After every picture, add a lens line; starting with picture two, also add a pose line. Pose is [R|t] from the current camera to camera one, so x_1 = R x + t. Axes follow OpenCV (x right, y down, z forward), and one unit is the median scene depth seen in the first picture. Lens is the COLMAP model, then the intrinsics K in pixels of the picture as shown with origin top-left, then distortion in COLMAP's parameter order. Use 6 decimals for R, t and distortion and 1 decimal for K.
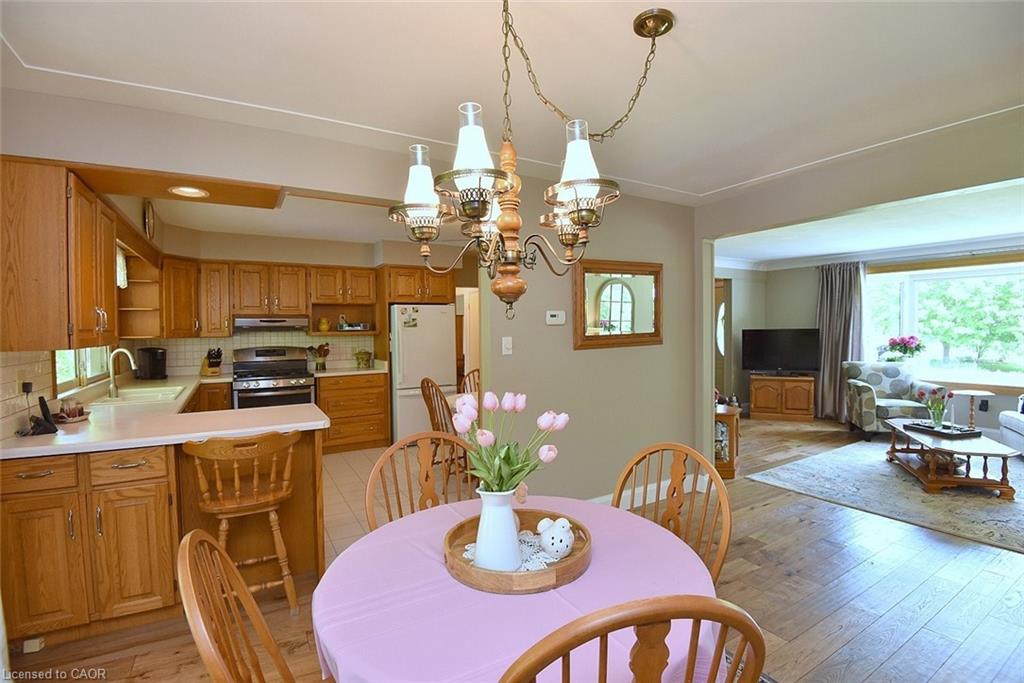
lens RADIAL K [[472.3, 0, 514.7], [0, 472.3, 341.6], [0, 0, 1]] dist [-0.001682, -0.028097]
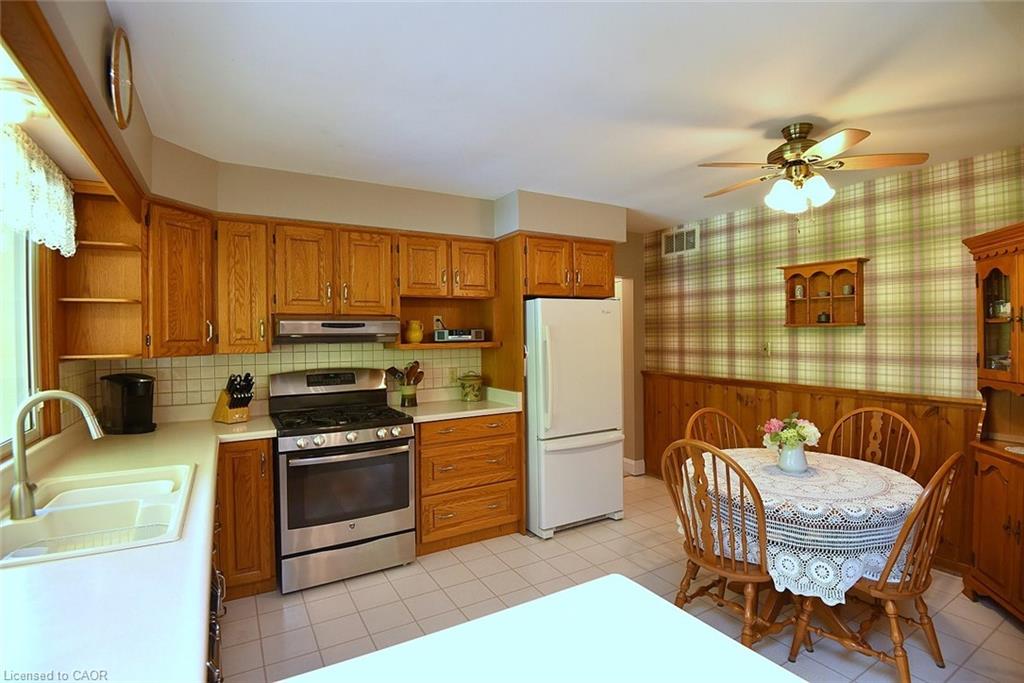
lens RADIAL K [[491.6, 0, 517.7], [0, 491.6, 339.3], [0, 0, 1]] dist [-0.002330, -0.028369]
pose [[0.999957, -0.002684, -0.008877, -0.279921], [0.002458, 0.999676, -0.025340, -0.010231], [0.008942, 0.025317, 0.999639, 0.386065]]
